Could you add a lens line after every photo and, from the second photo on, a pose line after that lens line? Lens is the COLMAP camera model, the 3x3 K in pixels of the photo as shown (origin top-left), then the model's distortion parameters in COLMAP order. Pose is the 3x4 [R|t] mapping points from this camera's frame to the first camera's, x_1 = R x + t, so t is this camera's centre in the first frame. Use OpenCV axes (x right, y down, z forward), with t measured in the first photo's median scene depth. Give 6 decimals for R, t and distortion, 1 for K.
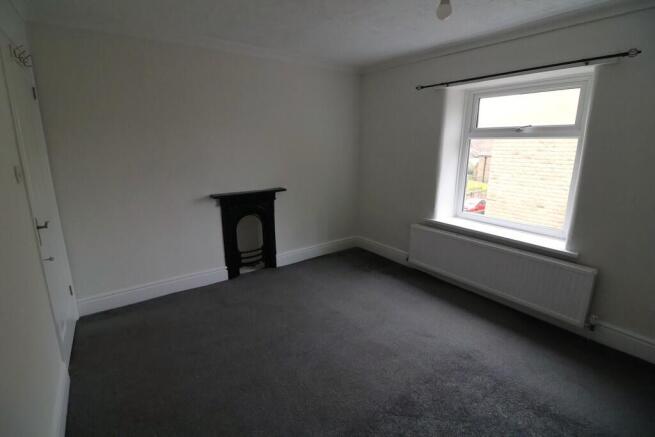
lens RADIAL K [[304.9, 0, 323.6], [0, 304.9, 217.7], [0, 0, 1]] dist [-0.001226, -0.000380]
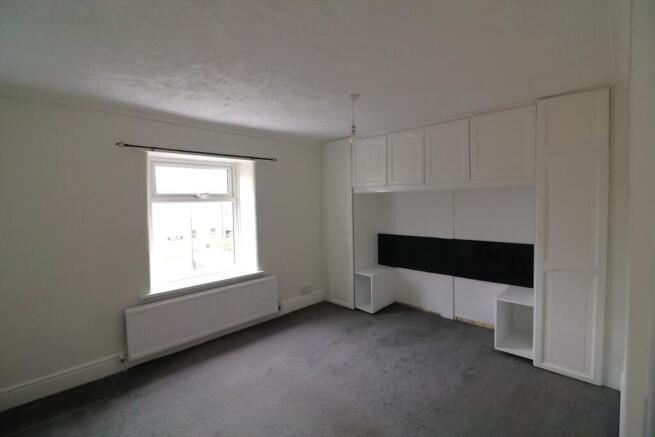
lens RADIAL K [[304.9, 0, 323.7], [0, 304.9, 217.7], [0, 0, 1]] dist [-0.001226, -0.000380]
pose [[-0.163020, -0.044345, 0.985626, -0.689368], [0.262603, 0.961003, 0.086671, -0.178590], [-0.951033, 0.272958, -0.145018, 0.727520]]
